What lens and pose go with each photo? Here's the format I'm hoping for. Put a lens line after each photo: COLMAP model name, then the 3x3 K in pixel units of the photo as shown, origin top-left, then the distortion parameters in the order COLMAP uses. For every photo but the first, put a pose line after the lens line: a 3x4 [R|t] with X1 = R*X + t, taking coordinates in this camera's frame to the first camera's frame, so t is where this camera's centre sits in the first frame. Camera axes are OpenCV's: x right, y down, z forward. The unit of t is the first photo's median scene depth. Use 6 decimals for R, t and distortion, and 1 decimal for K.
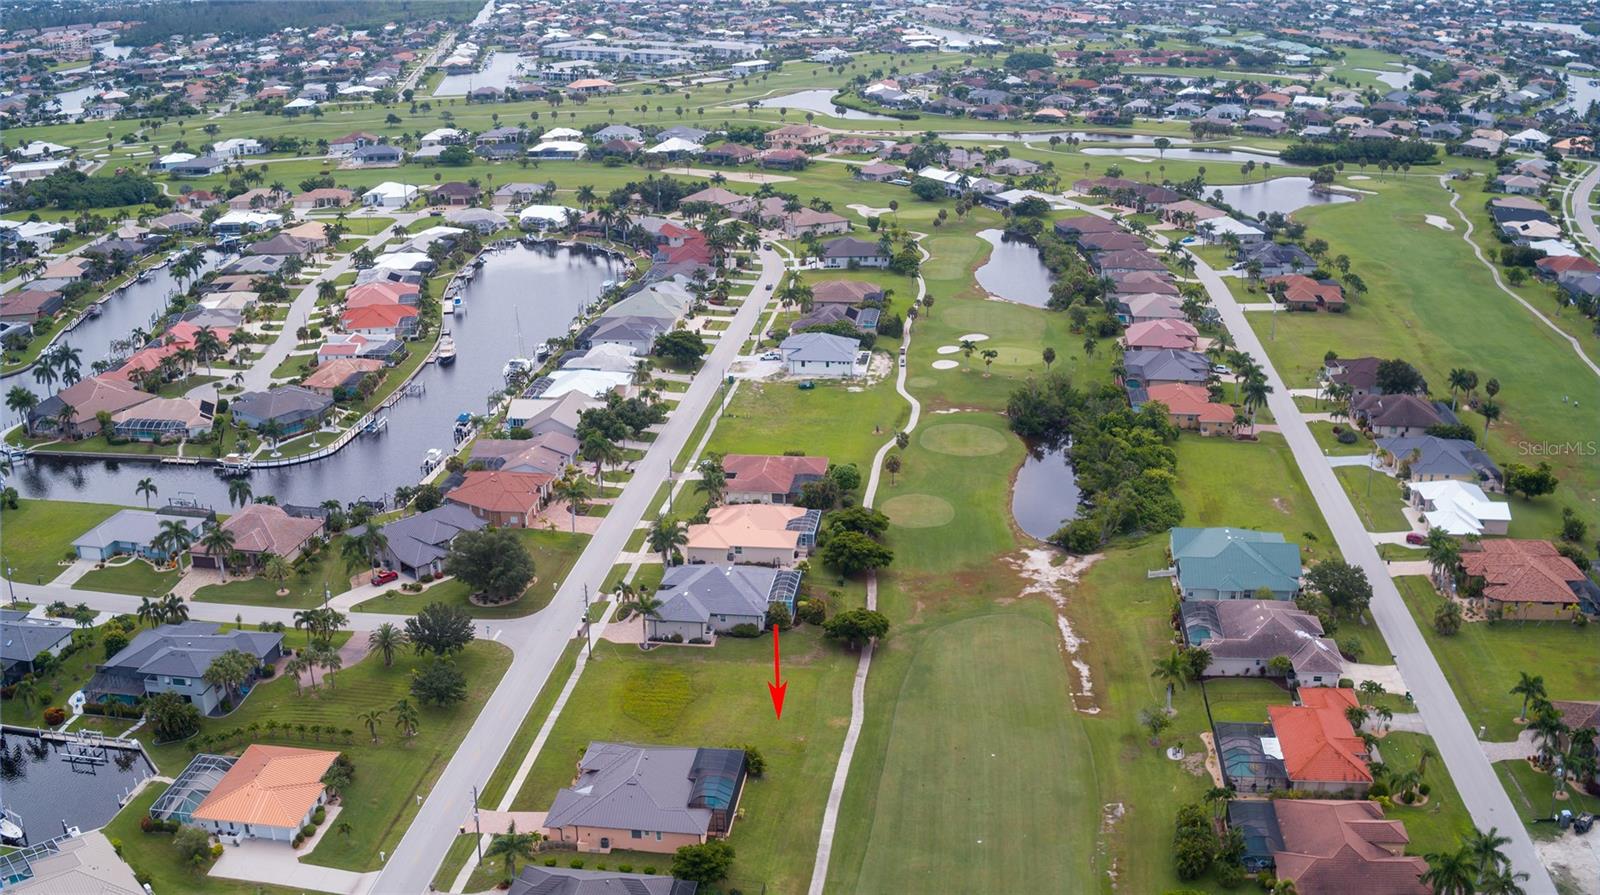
lens RADIAL K [[1562.7, 0, 805.7], [0, 1562.7, 446.9], [0, 0, 1]] dist [-0.216425, 0.034264]
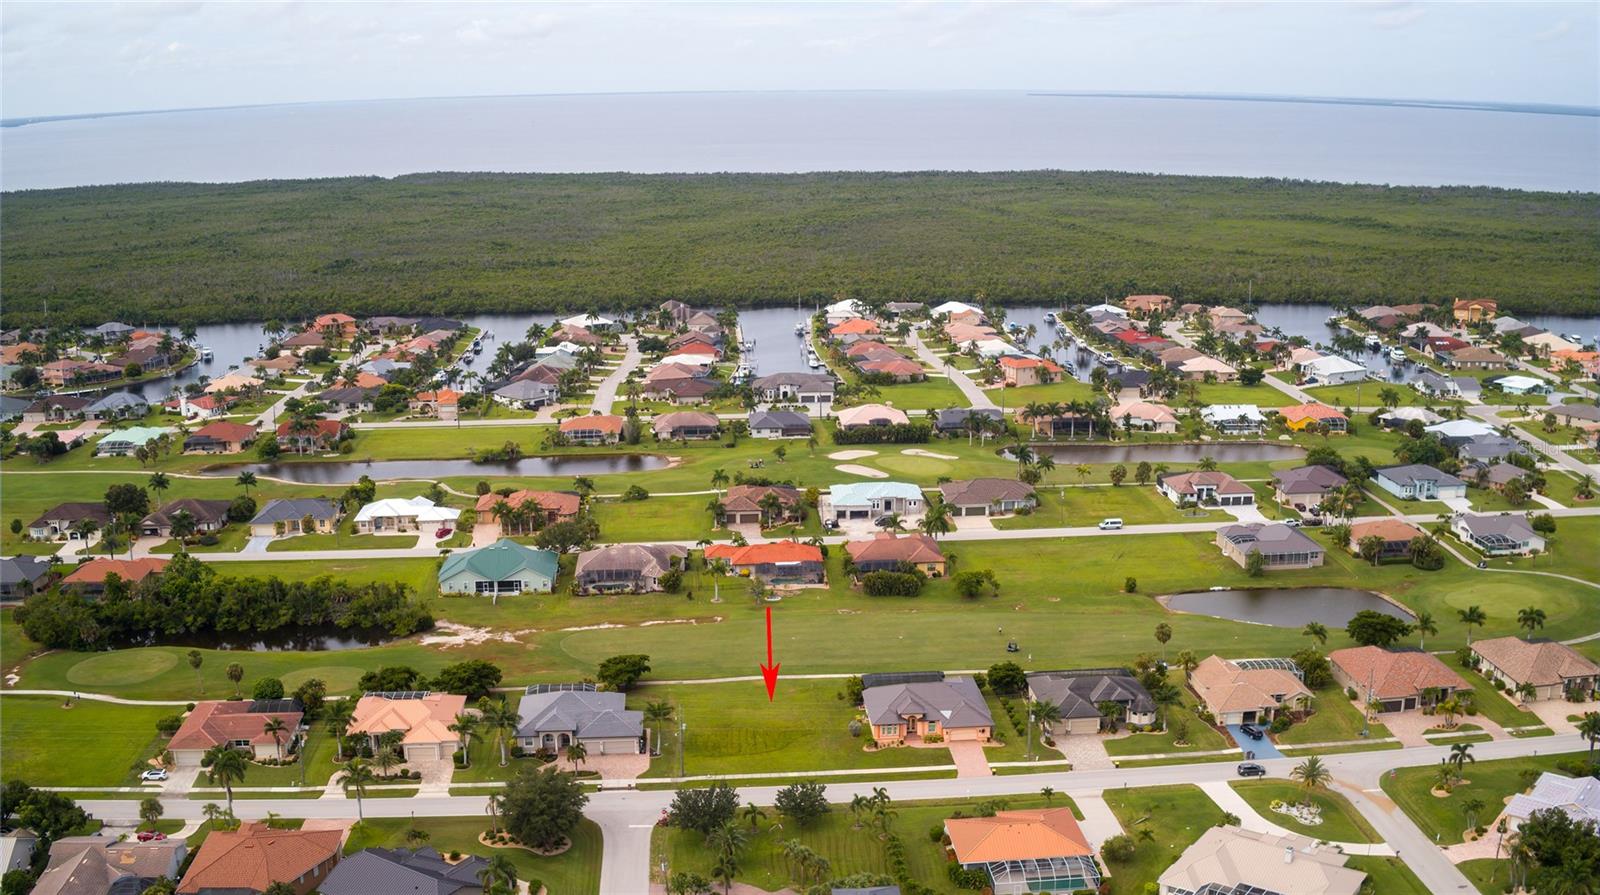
lens RADIAL K [[1562.7, 0, 805.7], [0, 1562.7, 446.9], [0, 0, 1]] dist [-0.216425, 0.034264]
pose [[-0.201767, -0.214391, 0.955681, -0.787085], [0.332182, 0.902937, 0.272690, -0.226841], [-0.921382, 0.372480, -0.110966, 0.689433]]
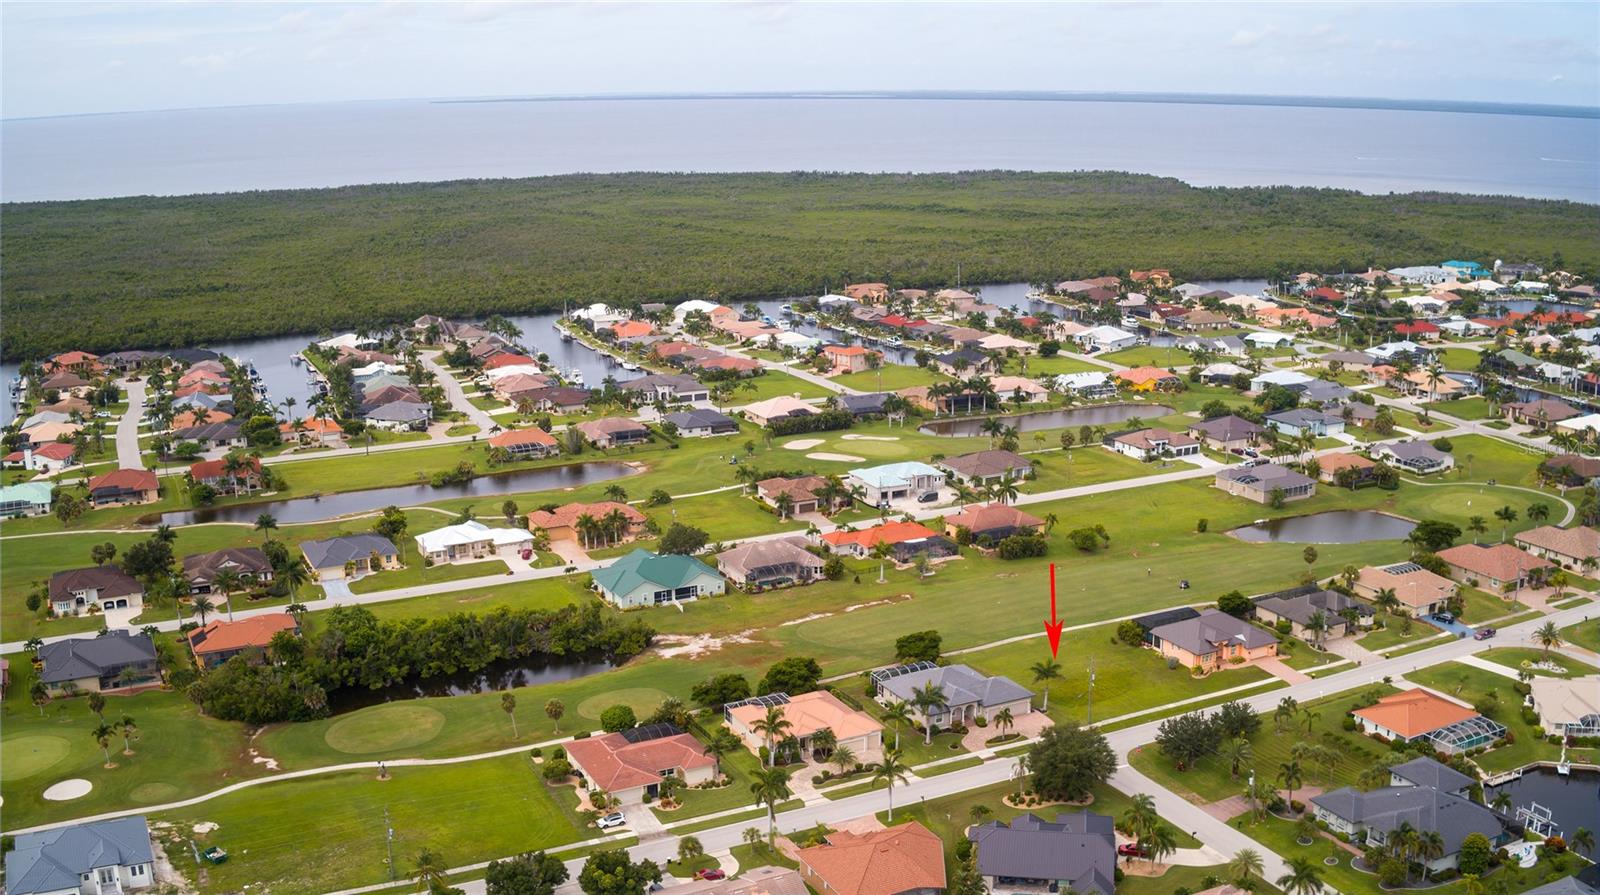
lens RADIAL K [[1562.7, 0, 805.7], [0, 1562.7, 446.9], [0, 0, 1]] dist [-0.216425, 0.034264]
pose [[-0.554977, -0.177588, 0.812688, -0.646050], [0.286570, 0.876333, 0.387192, -0.381941], [-0.780947, 0.447775, -0.435454, 1.121605]]
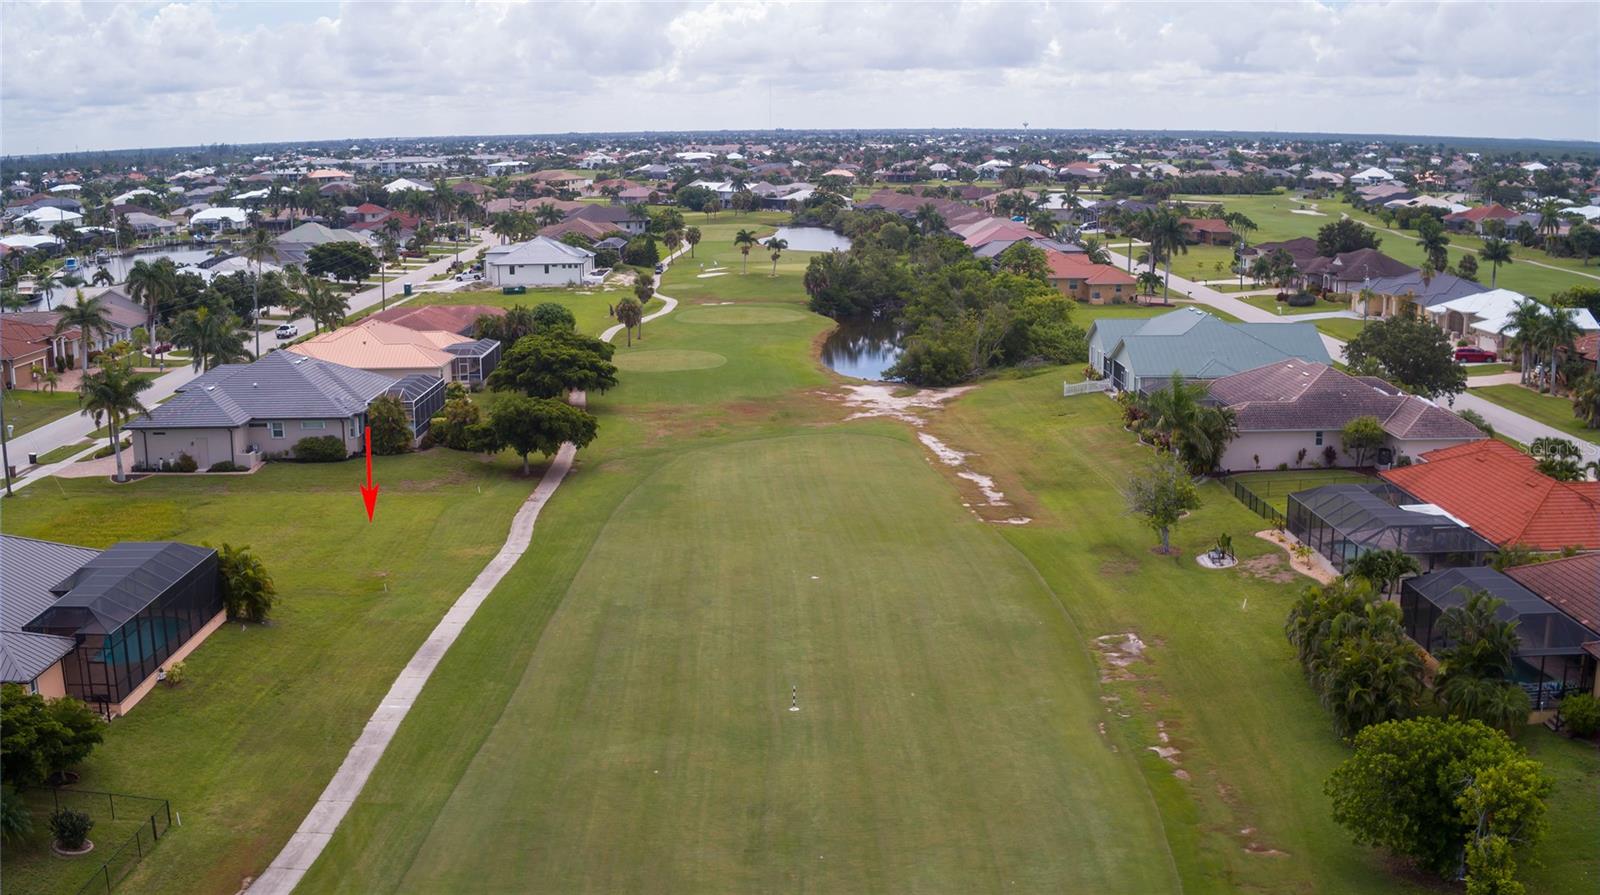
lens RADIAL K [[1562.7, 0, 805.7], [0, 1562.7, 446.9], [0, 0, 1]] dist [-0.216425, 0.034264]
pose [[0.990609, -0.026659, 0.134102, 0.038554], [0.044445, 0.990327, -0.131439, 0.140377], [-0.129301, 0.136165, 0.982212, 0.357324]]
